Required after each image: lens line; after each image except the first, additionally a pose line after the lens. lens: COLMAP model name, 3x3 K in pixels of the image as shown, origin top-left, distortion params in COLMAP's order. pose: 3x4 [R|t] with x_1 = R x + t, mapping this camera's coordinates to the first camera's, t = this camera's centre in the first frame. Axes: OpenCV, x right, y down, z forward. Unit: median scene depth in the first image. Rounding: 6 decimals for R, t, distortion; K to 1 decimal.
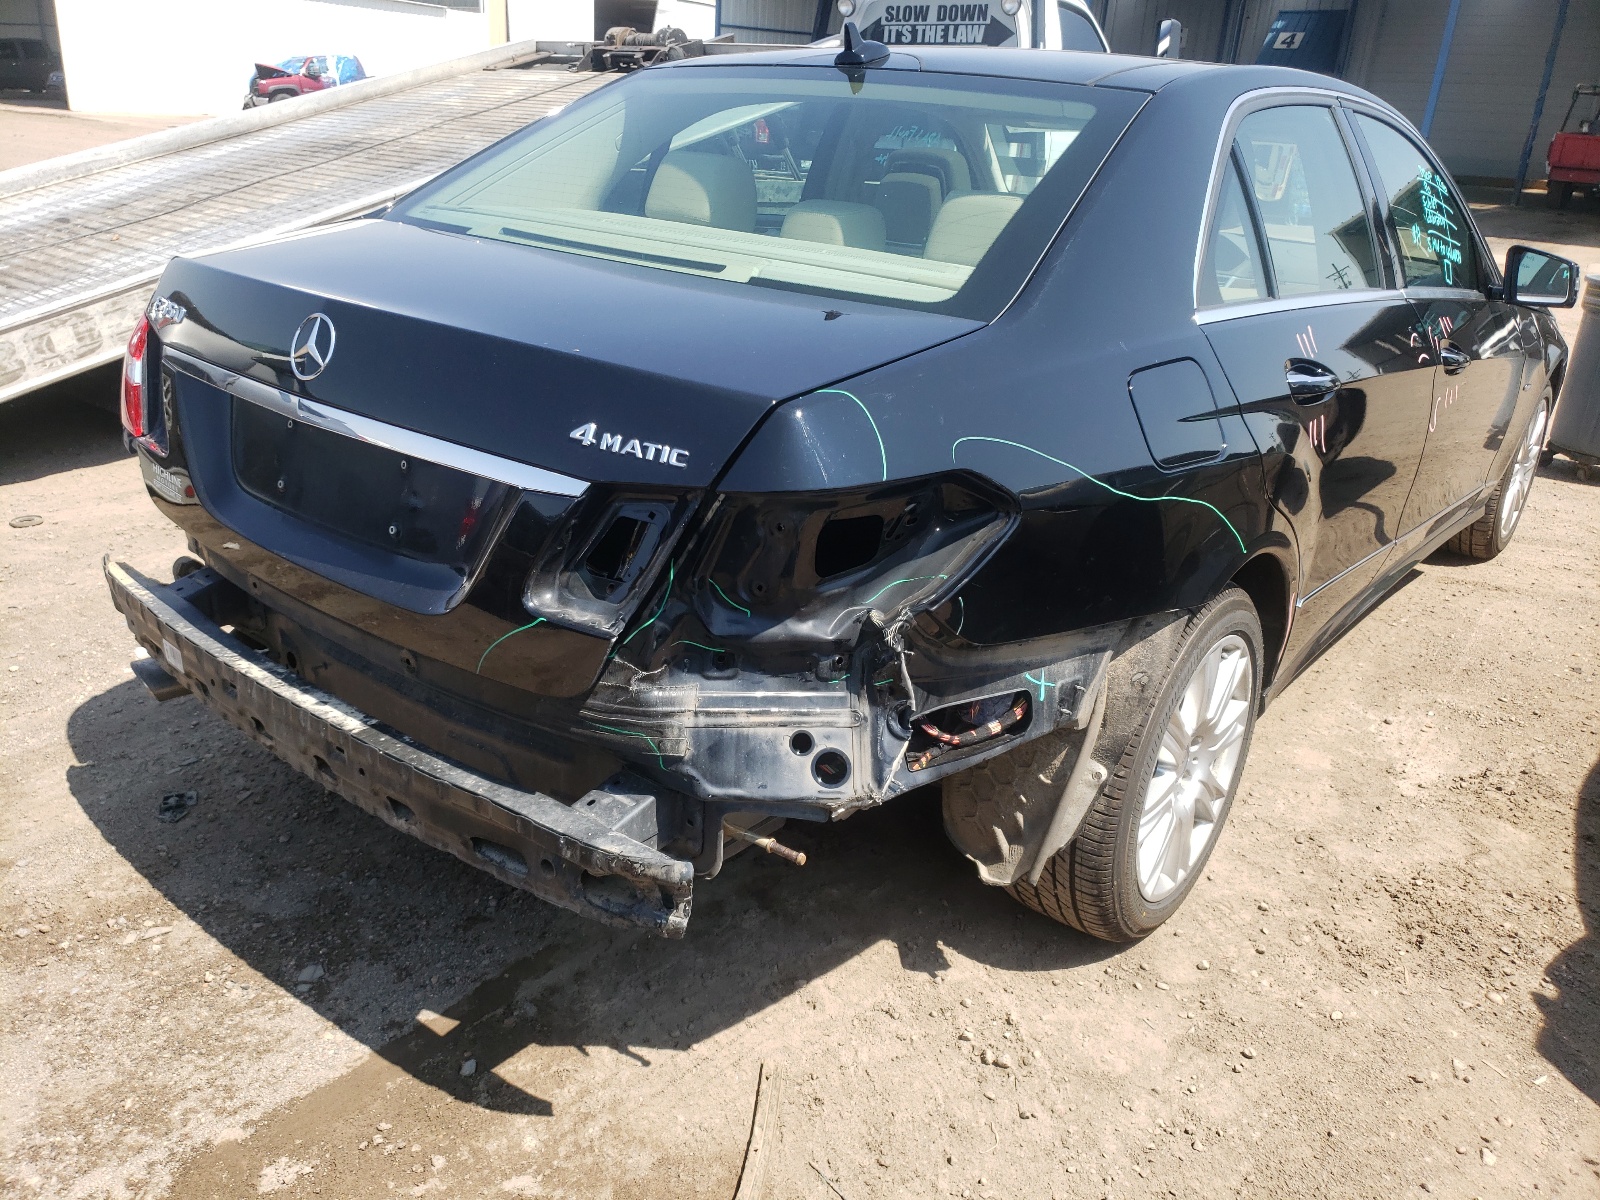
lens RADIAL K [[1225.5, 0, 799.9], [0, 1225.5, 634.8], [0, 0, 1]] dist [0.006379, 0.011382]
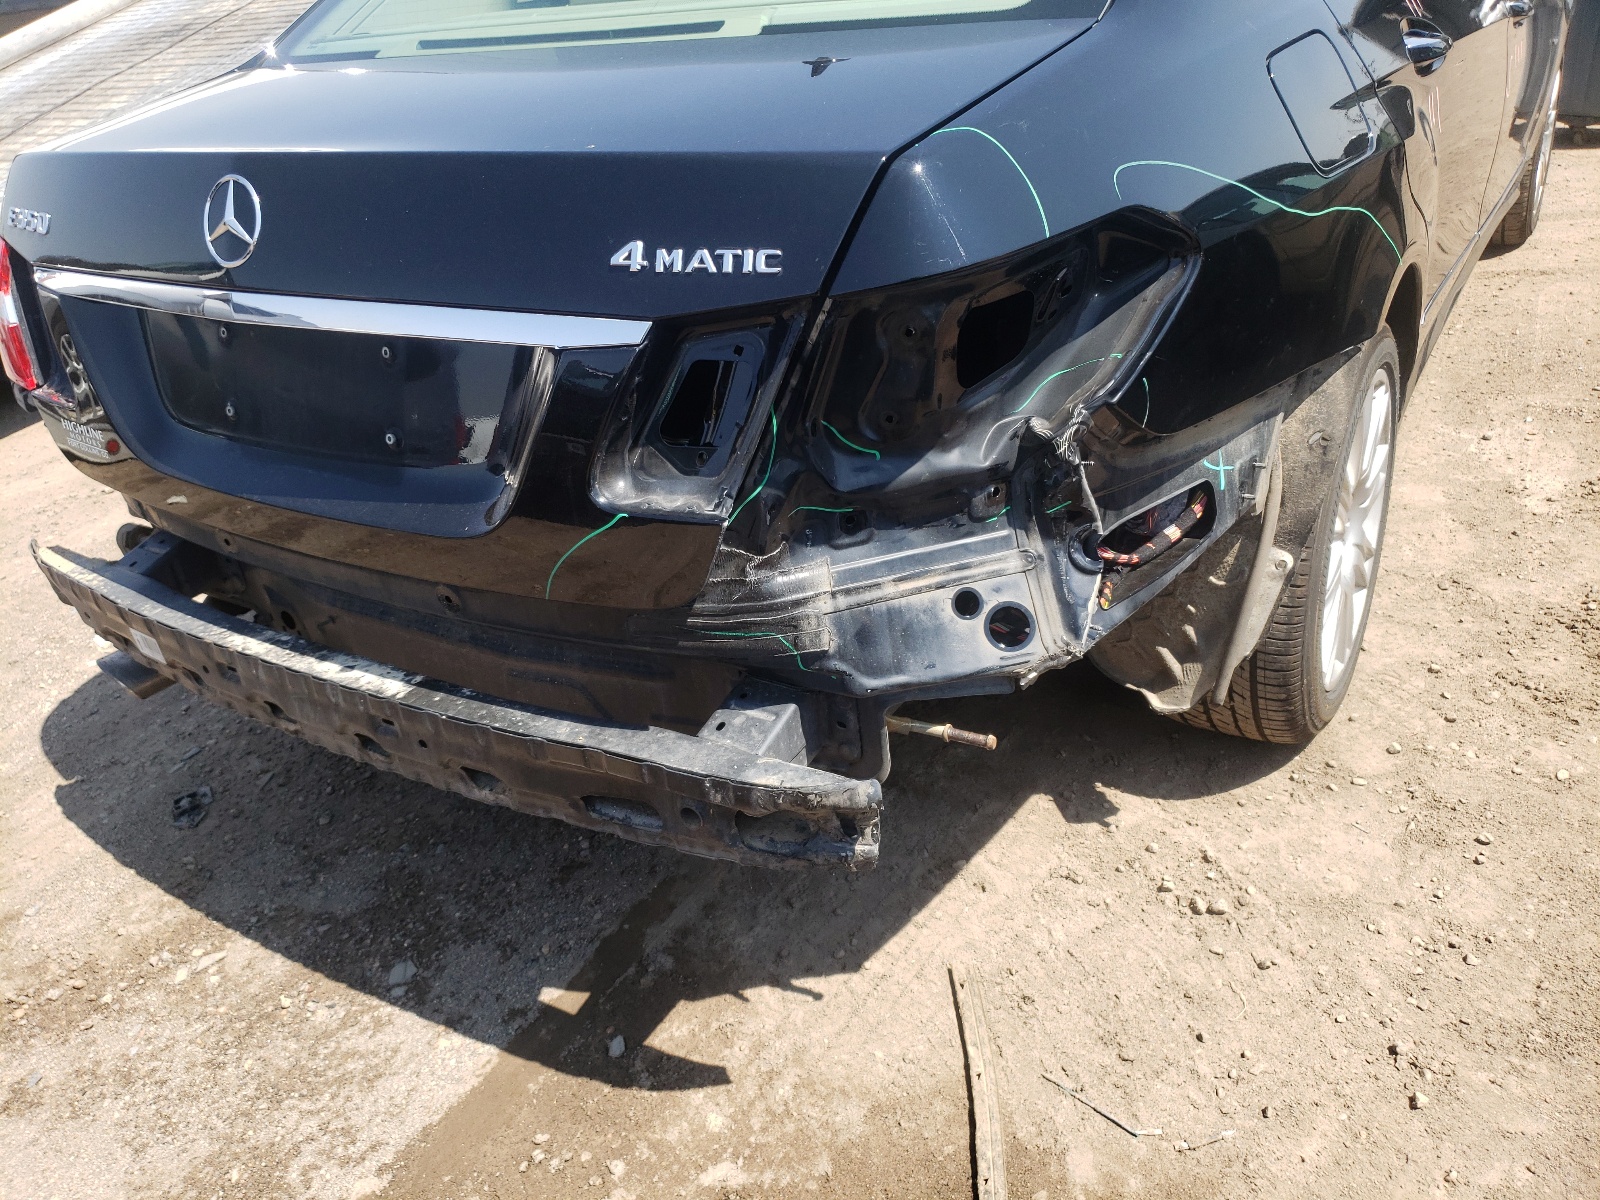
lens RADIAL K [[1212.7, 0, 800.0], [0, 1212.7, 600.0], [0, 0, 1]] dist [0.009963, 0.001069]
pose [[0.979254, -0.200802, 0.027214, -0.103707], [0.196729, 0.974281, 0.109888, -0.016884], [-0.048580, -0.102254, 0.993571, 0.182325]]
